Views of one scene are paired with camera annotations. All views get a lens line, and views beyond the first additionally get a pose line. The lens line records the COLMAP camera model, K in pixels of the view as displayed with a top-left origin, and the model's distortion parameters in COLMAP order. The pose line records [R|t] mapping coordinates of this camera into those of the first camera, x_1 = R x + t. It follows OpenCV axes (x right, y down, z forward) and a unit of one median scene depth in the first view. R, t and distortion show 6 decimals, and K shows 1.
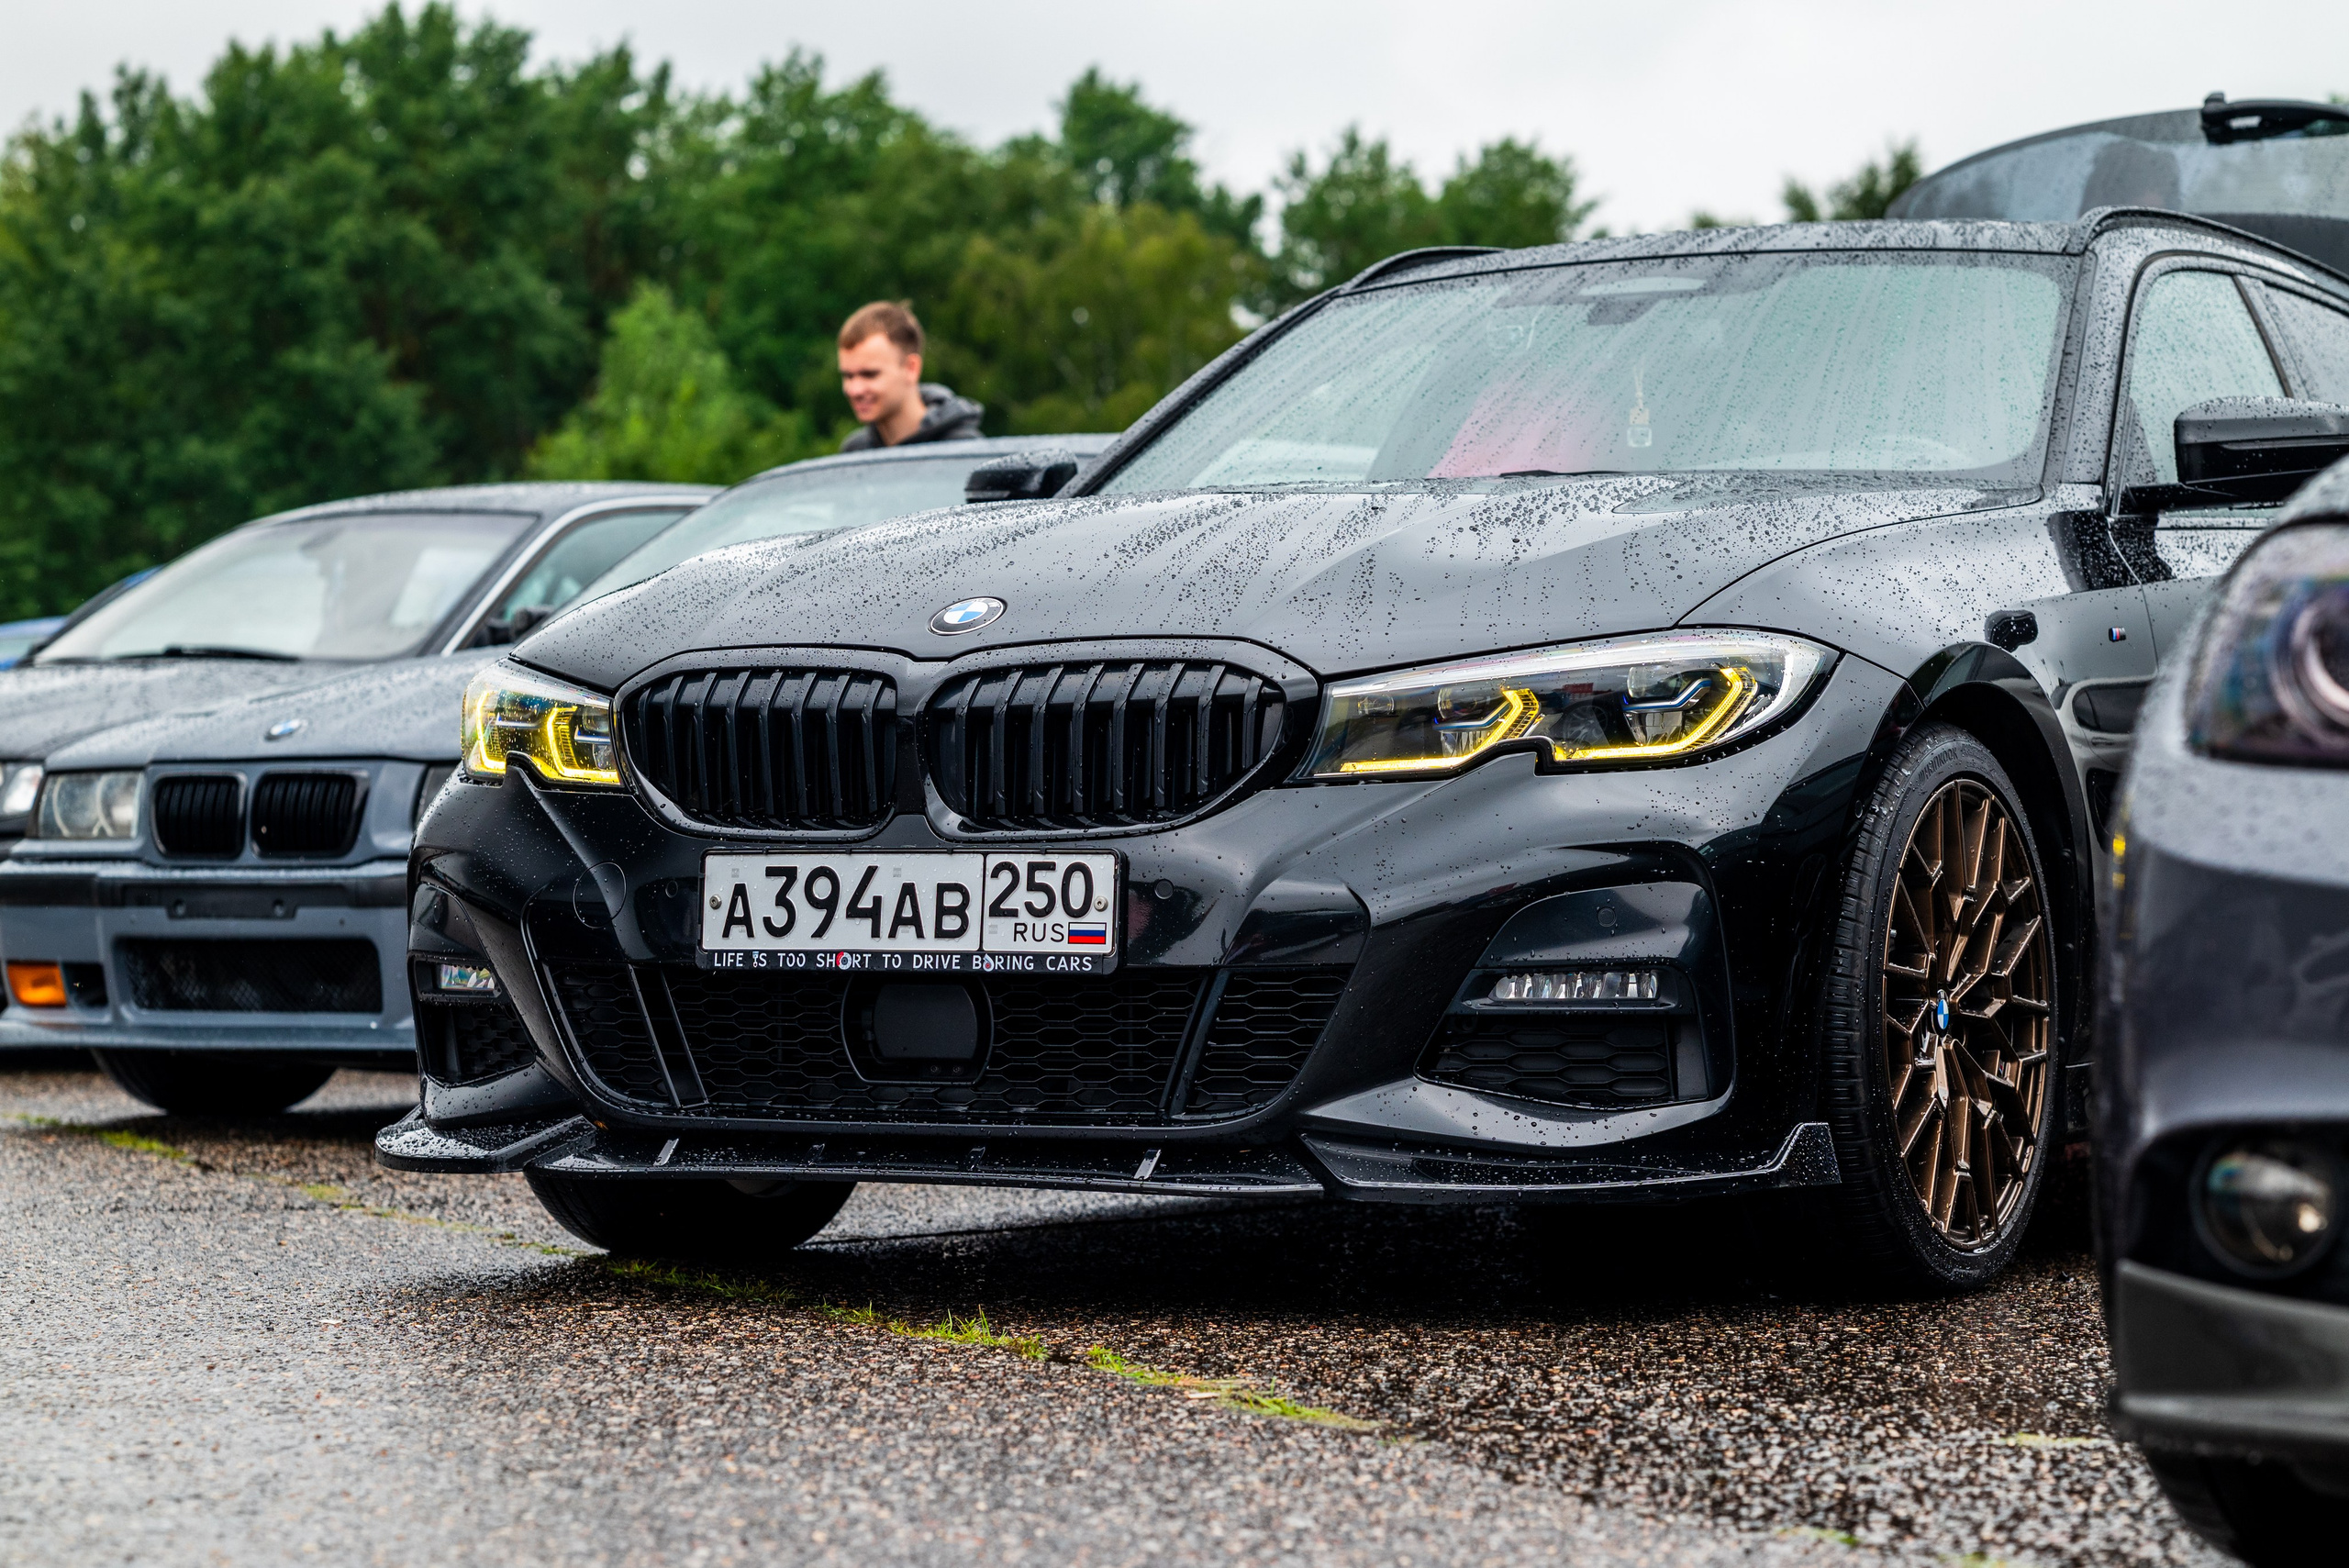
lens RADIAL K [[5775.1, 0, 1174.4], [0, 5775.1, 722.7], [0, 0, 1]] dist [0.007347, -0.044308]
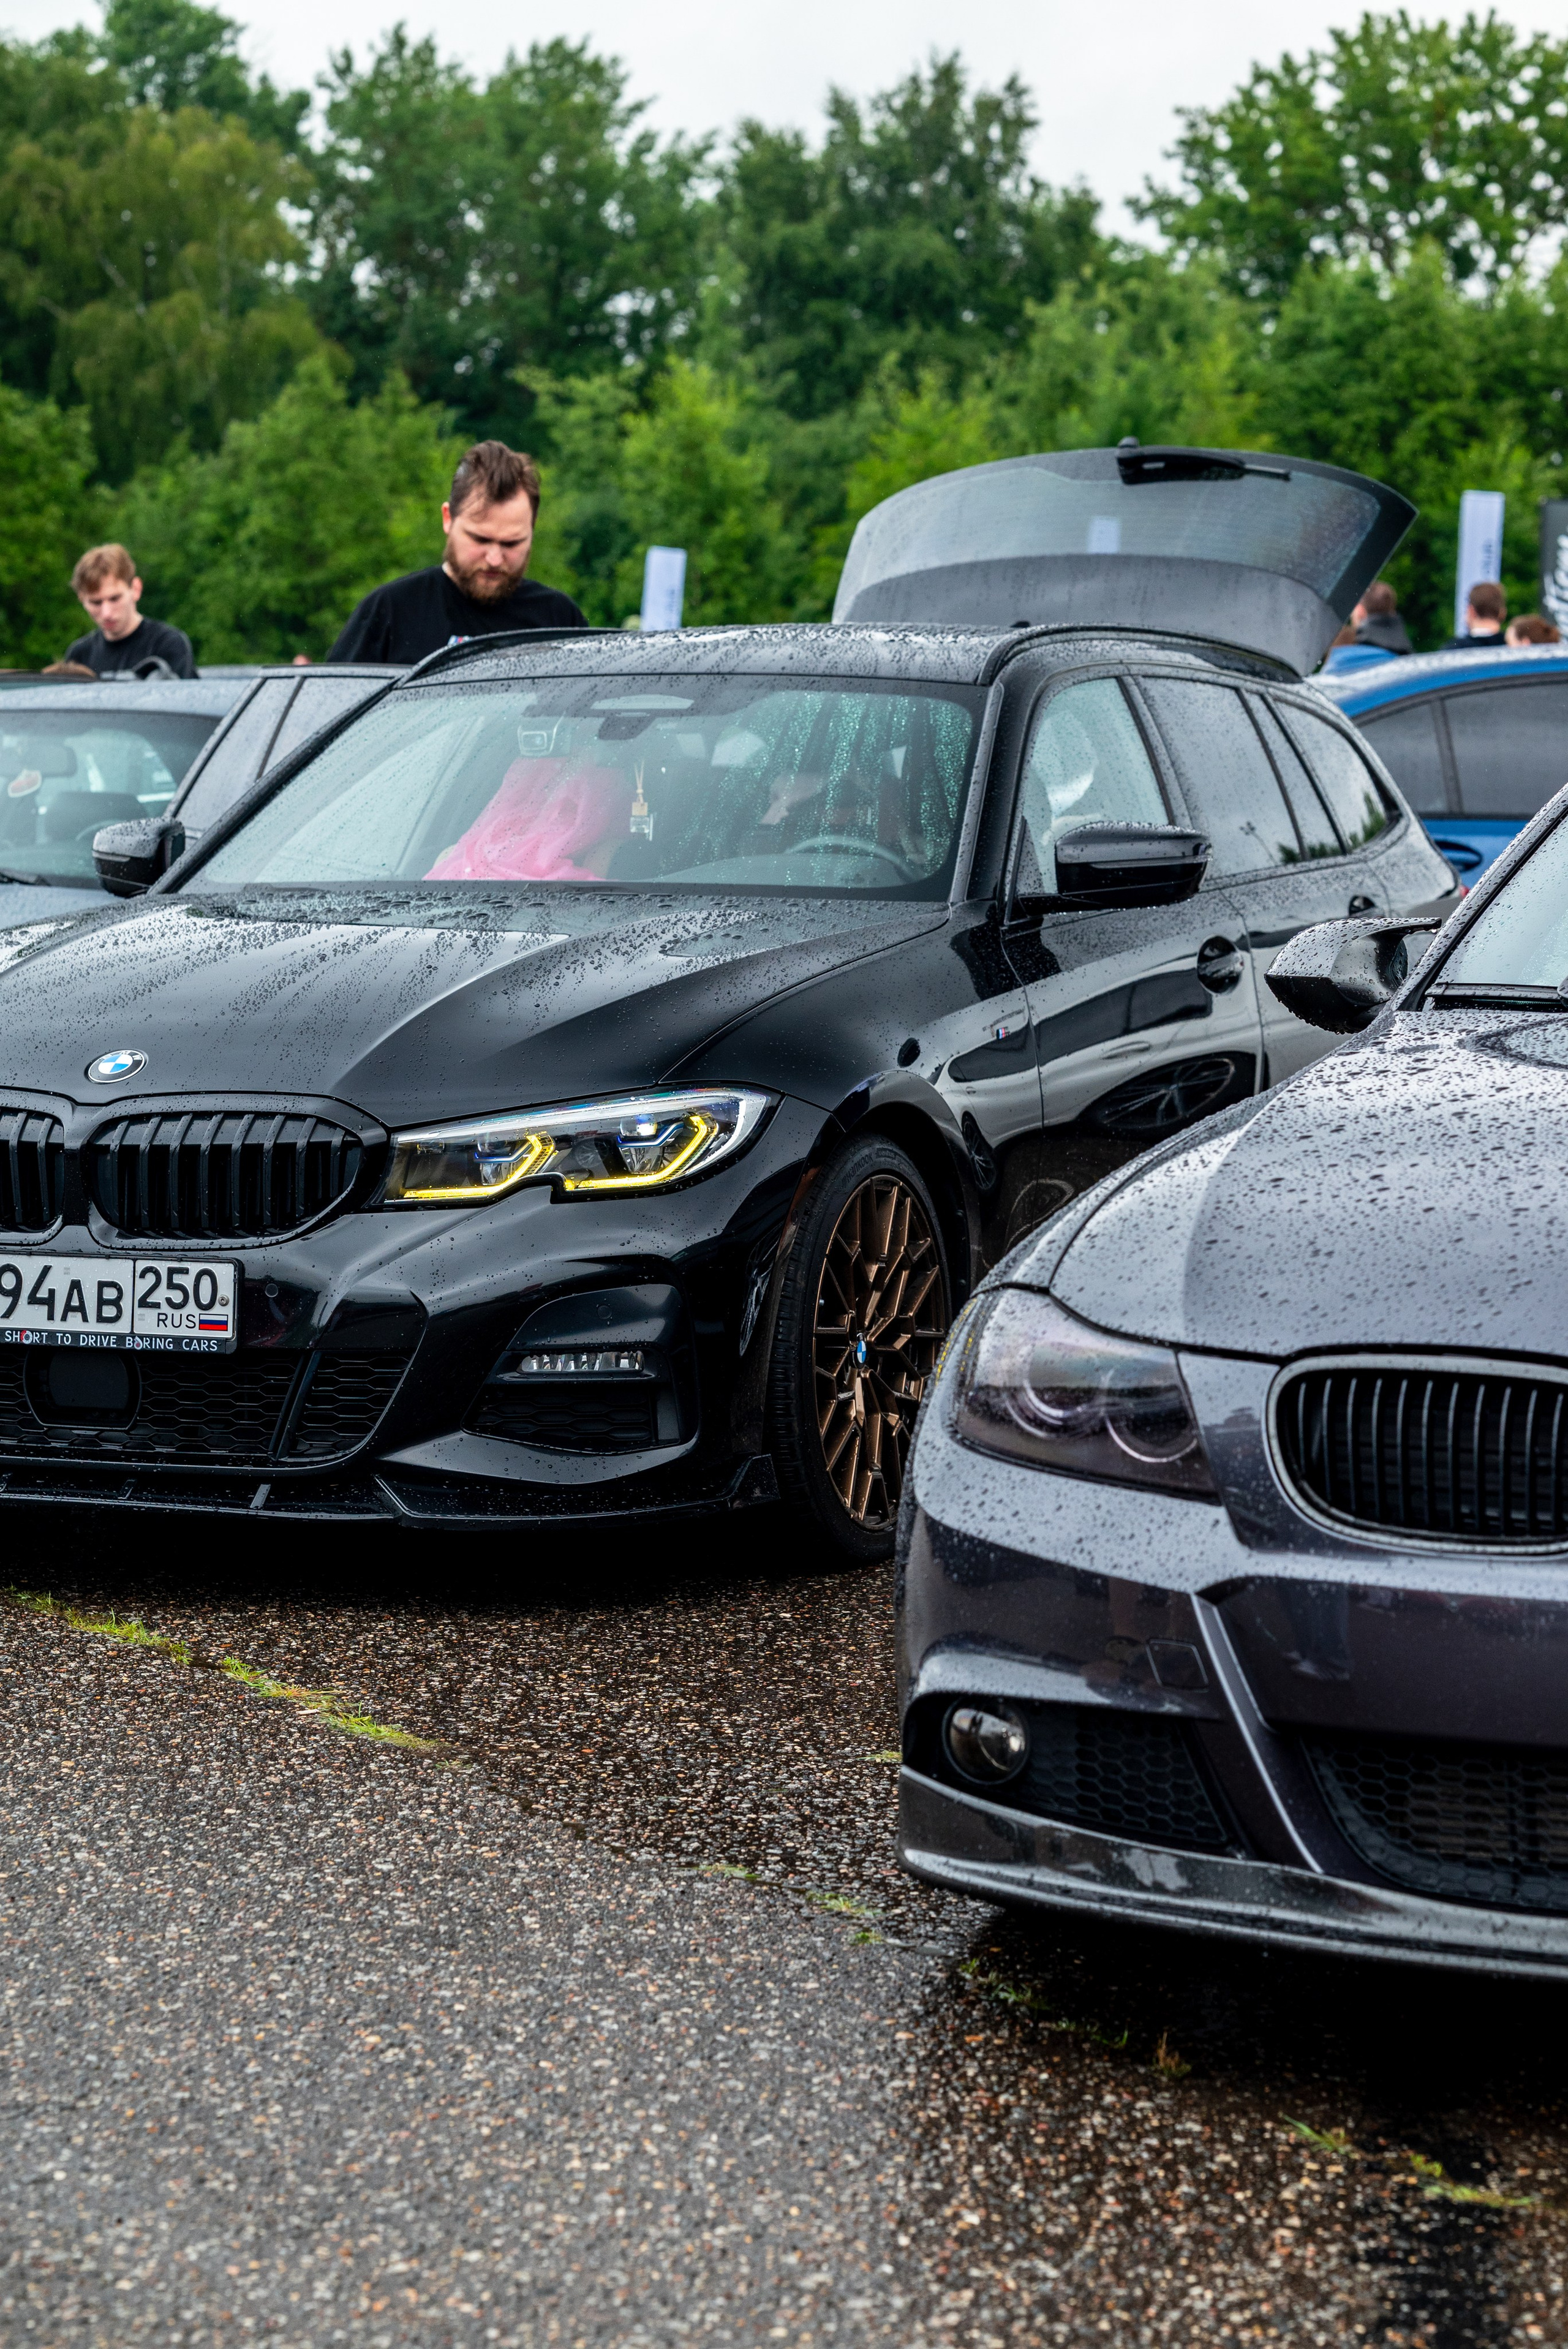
lens RADIAL K [[5775.3, 0, 784.0], [0, 5775.3, 1174.5], [0, 0, 1]] dist [0.007347, -0.044308]
pose [[0.995333, -0.008348, 0.096137, -0.011871], [-0.001408, 0.994888, 0.100970, -0.130710], [-0.096488, -0.100634, 0.990234, -0.319976]]
